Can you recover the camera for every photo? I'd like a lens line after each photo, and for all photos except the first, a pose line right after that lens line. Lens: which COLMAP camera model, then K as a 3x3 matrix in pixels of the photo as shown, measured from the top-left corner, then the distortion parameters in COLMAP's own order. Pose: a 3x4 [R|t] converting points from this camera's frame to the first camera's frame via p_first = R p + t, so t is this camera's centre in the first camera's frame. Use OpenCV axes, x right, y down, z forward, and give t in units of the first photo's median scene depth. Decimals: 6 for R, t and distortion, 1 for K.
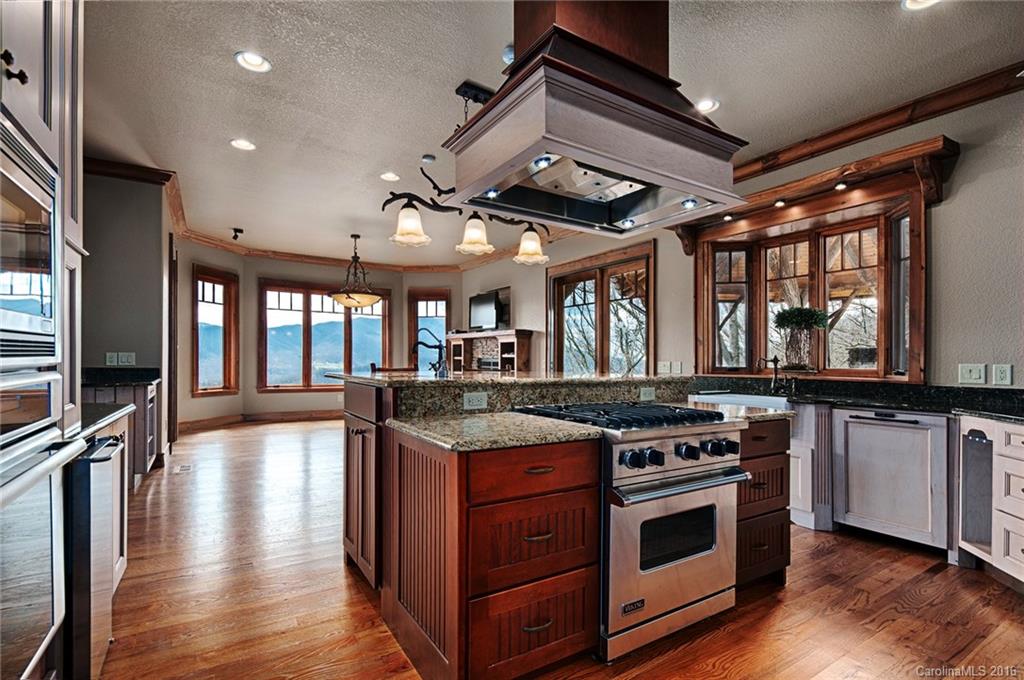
lens RADIAL K [[470.4, 0, 511.4], [0, 470.4, 340.8], [0, 0, 1]] dist [0.003031, 0.000090]
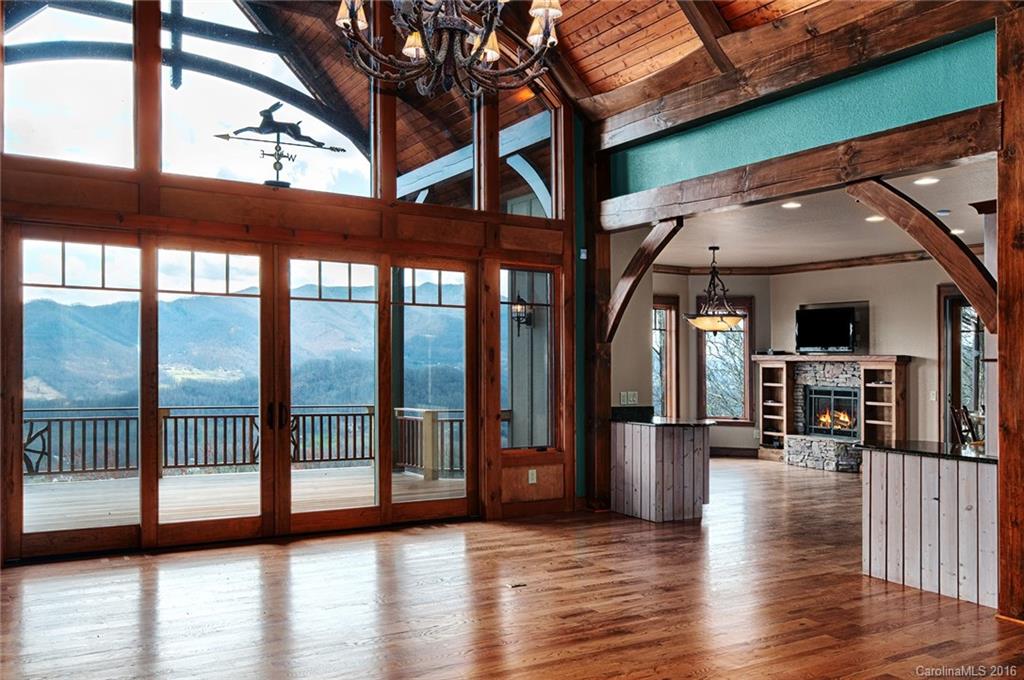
lens RADIAL K [[876.4, 0, 516.3], [0, 876.4, 350.3], [0, 0, 1]] dist [-0.005420, -0.001905]
pose [[0.999968, 0.000026, -0.008061, -0.586170], [0.000178, 0.999679, 0.025336, -0.064774], [0.008059, -0.025336, 0.999646, -0.532348]]
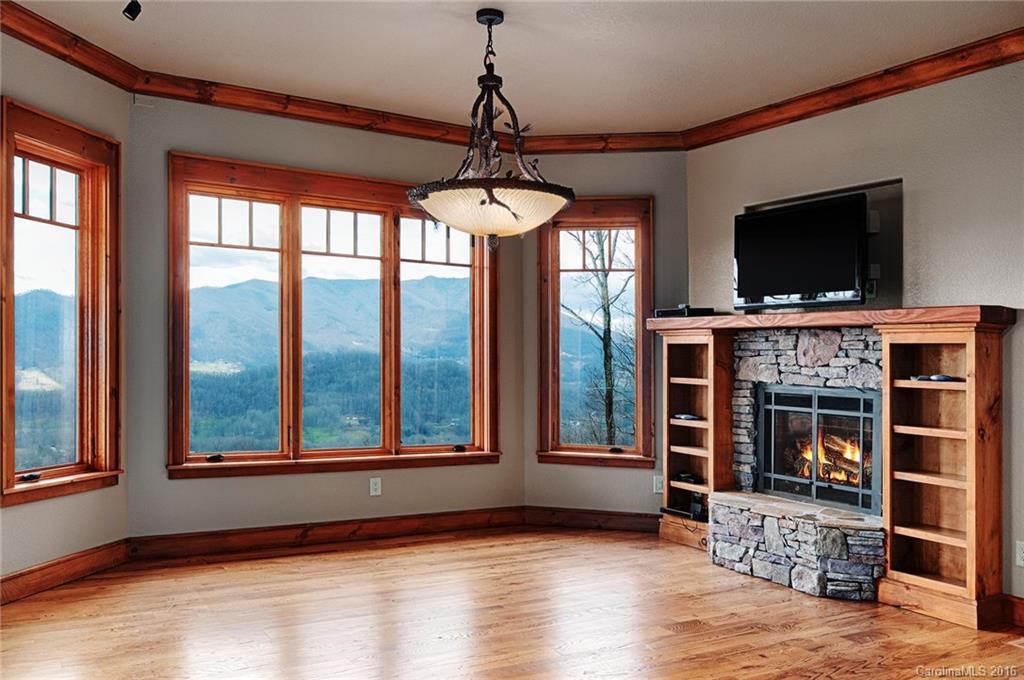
lens RADIAL K [[876.4, 0, 508.0], [0, 876.4, 337.1], [0, 0, 1]] dist [-0.005420, -0.001905]
pose [[0.999634, 0.007279, -0.026048, -0.259112], [-0.006857, 0.999844, 0.016275, -0.008713], [0.026163, -0.016090, 0.999528, 0.337593]]
